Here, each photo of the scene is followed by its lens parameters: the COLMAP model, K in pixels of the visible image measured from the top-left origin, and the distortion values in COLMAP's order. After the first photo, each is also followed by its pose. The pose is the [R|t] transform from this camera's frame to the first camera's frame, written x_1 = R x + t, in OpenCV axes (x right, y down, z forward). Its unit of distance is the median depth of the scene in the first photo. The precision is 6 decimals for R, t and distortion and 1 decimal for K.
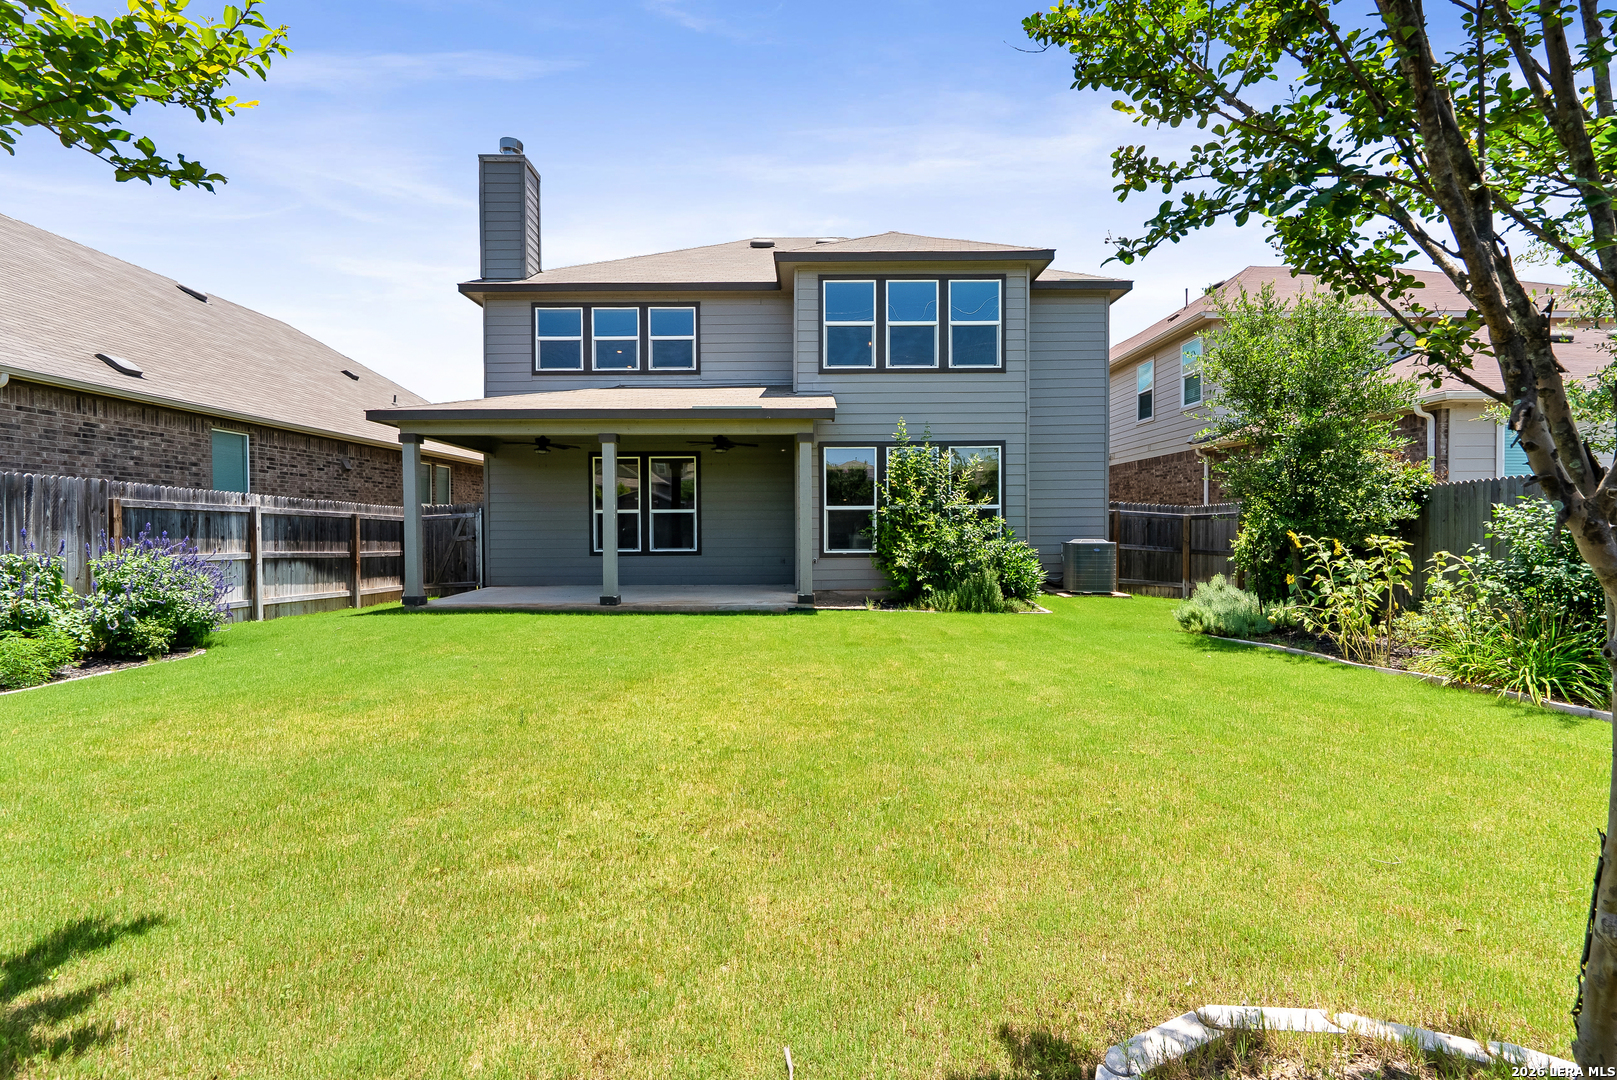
lens RADIAL K [[750.2, 0, 809.5], [0, 750.2, 537.4], [0, 0, 1]] dist [-0.010829, 0.003288]
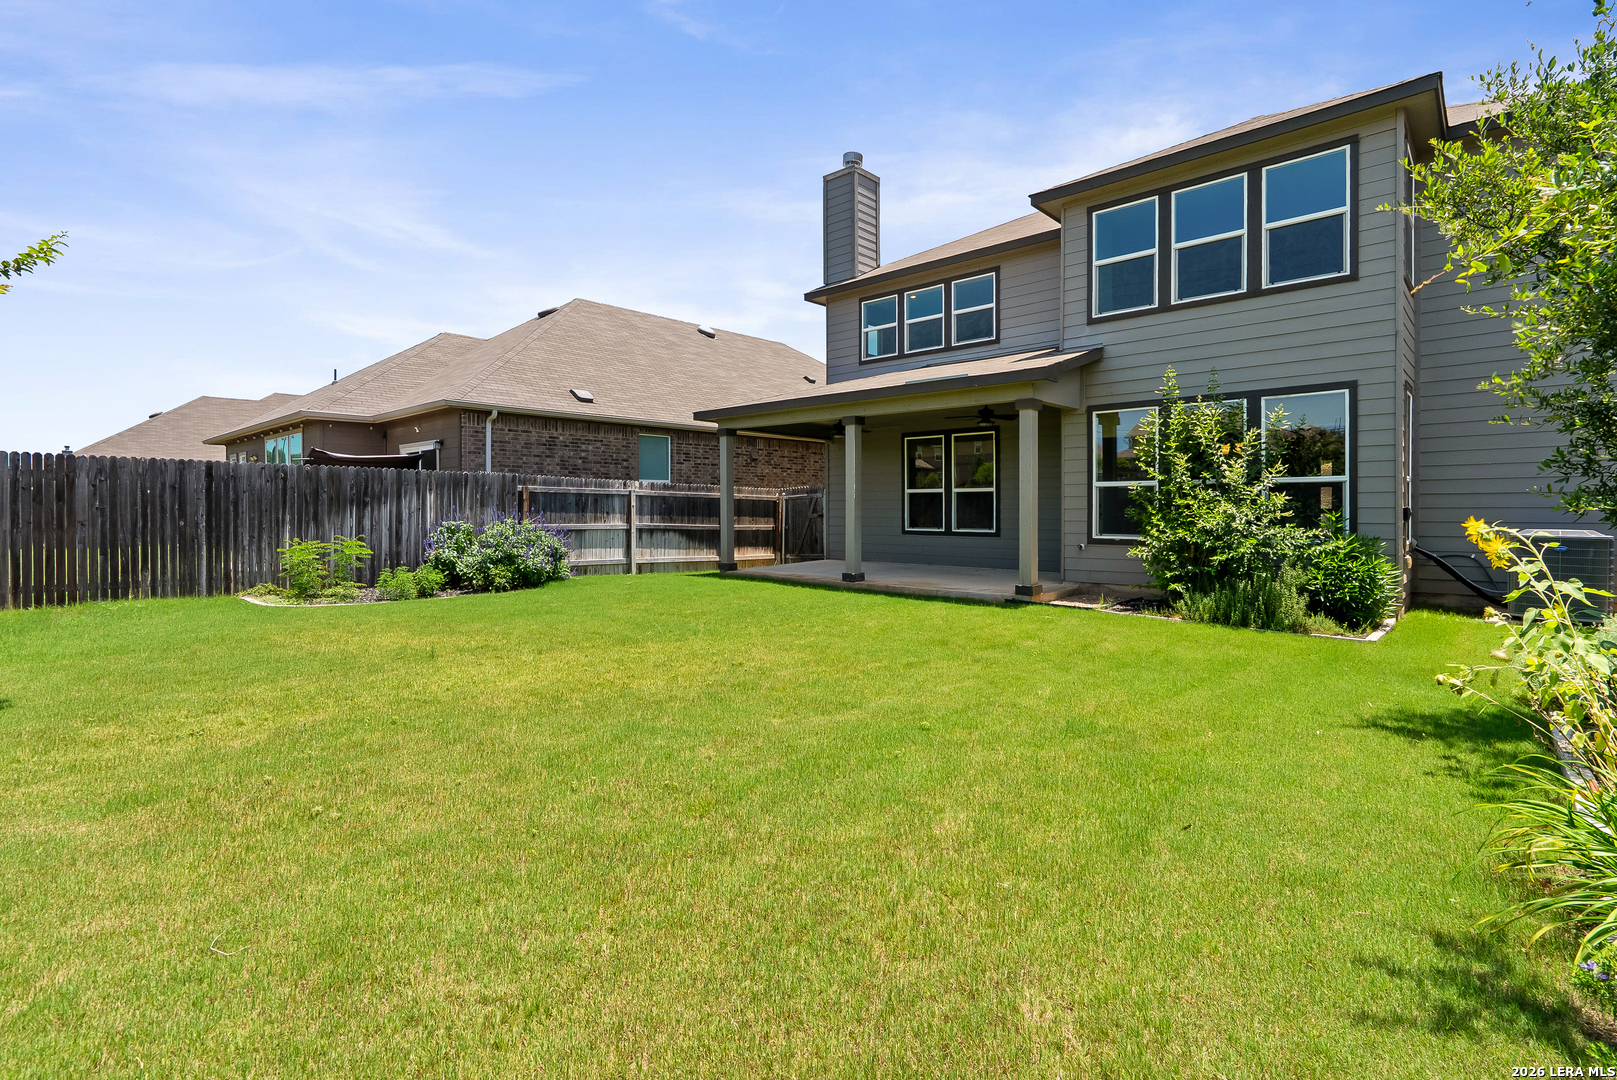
lens RADIAL K [[750.2, 0, 801.9], [0, 750.2, 515.1], [0, 0, 1]] dist [-0.010829, 0.003288]
pose [[0.741615, 0.011304, -0.670731, 0.365021], [-0.012685, 0.999916, 0.002826, -0.003606], [0.670706, 0.006412, 0.741695, 0.176204]]
